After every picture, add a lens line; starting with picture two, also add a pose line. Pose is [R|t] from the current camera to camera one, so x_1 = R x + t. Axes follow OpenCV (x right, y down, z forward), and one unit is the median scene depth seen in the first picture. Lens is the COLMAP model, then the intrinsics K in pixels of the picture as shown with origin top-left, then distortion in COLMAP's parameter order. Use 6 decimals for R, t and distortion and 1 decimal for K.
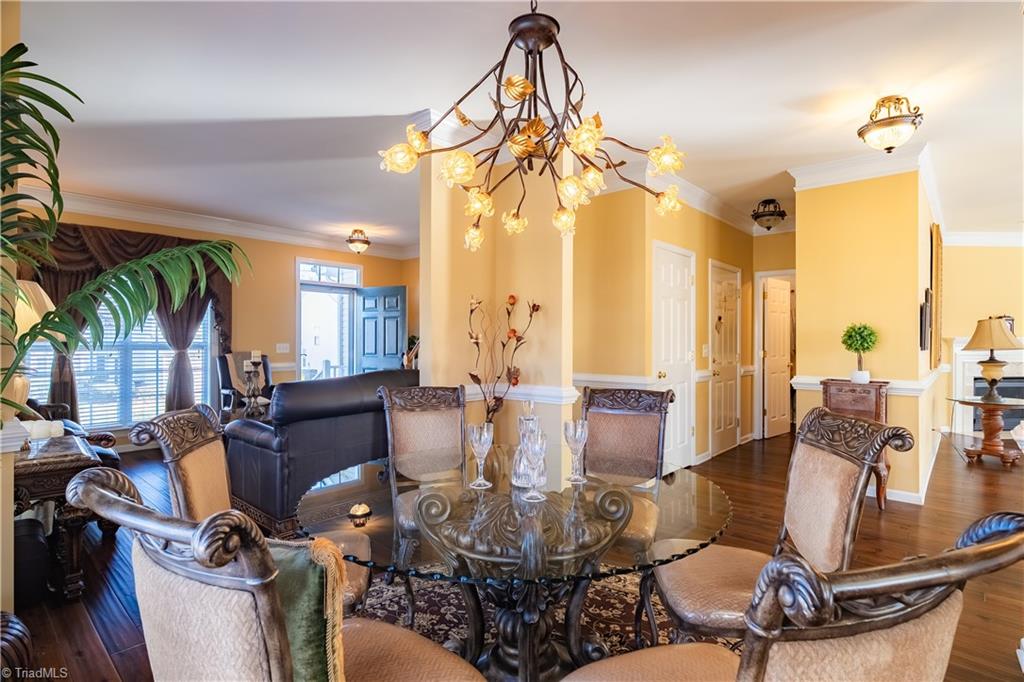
lens RADIAL K [[532.5, 0, 512.9], [0, 532.5, 345.5], [0, 0, 1]] dist [0.005399, 0.000828]
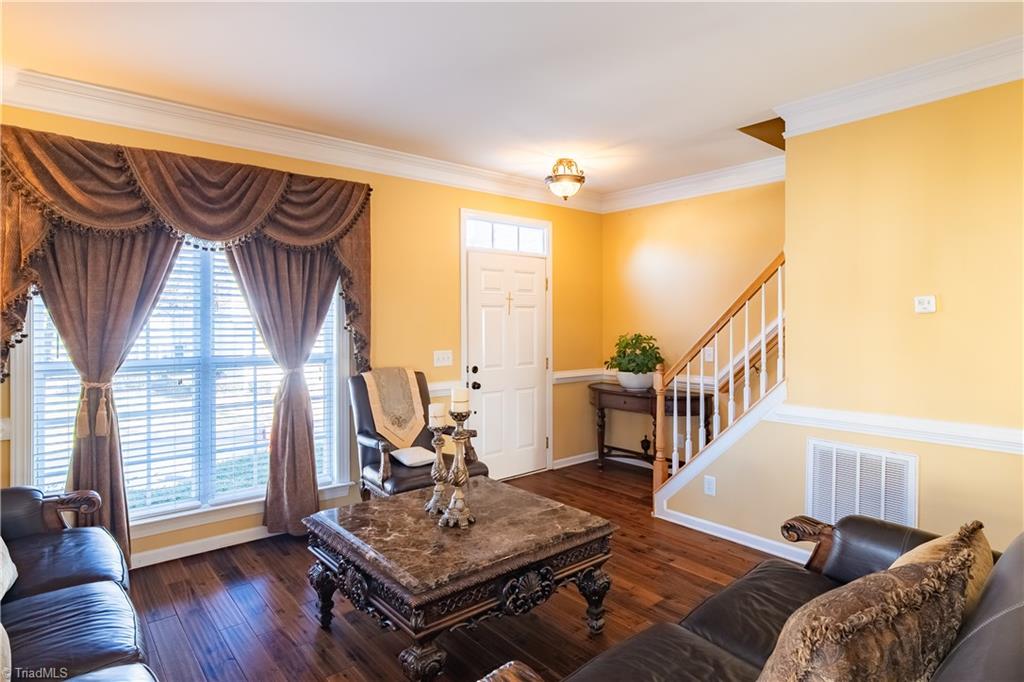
lens RADIAL K [[532.5, 0, 504.8], [0, 532.5, 321.3], [0, 0, 1]] dist [0.005399, 0.000828]
pose [[0.991150, -0.001664, -0.132735, -0.320280], [0.001813, 0.999998, 0.001005, -0.042346], [0.132734, -0.001237, 0.991151, 0.462172]]
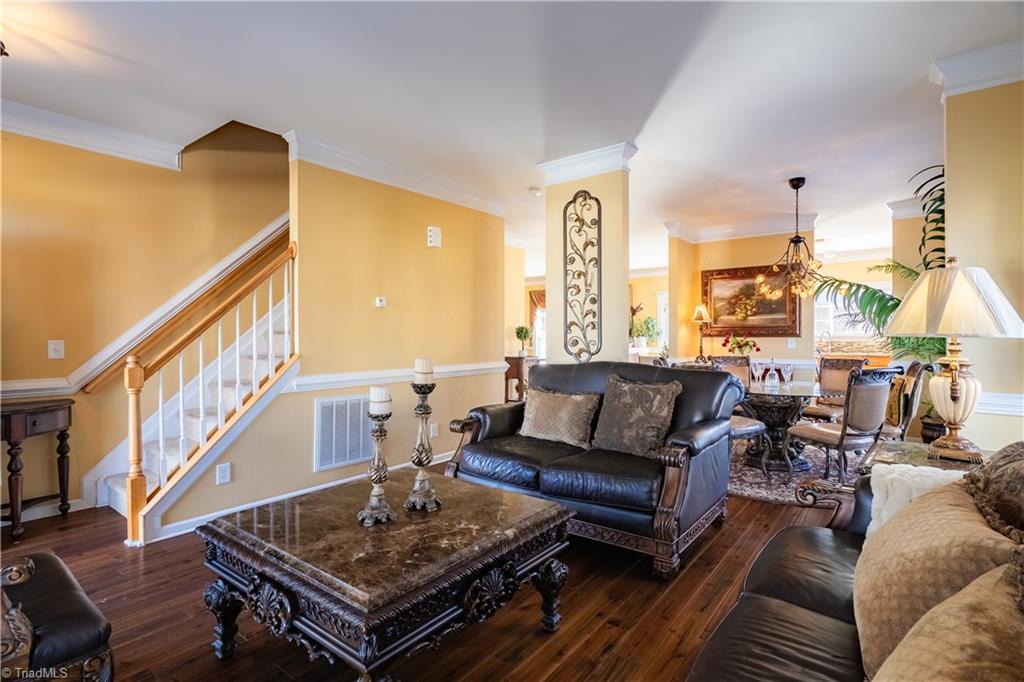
lens RADIAL K [[502.1, 0, 512.8], [0, 502.1, 338.5], [0, 0, 1]] dist [0.000398, 0.000479]
pose [[-0.063019, -0.003764, 0.998005, -1.001438], [0.003010, 0.999988, 0.003962, 0.015804], [-0.998008, 0.003253, -0.063007, 1.017839]]
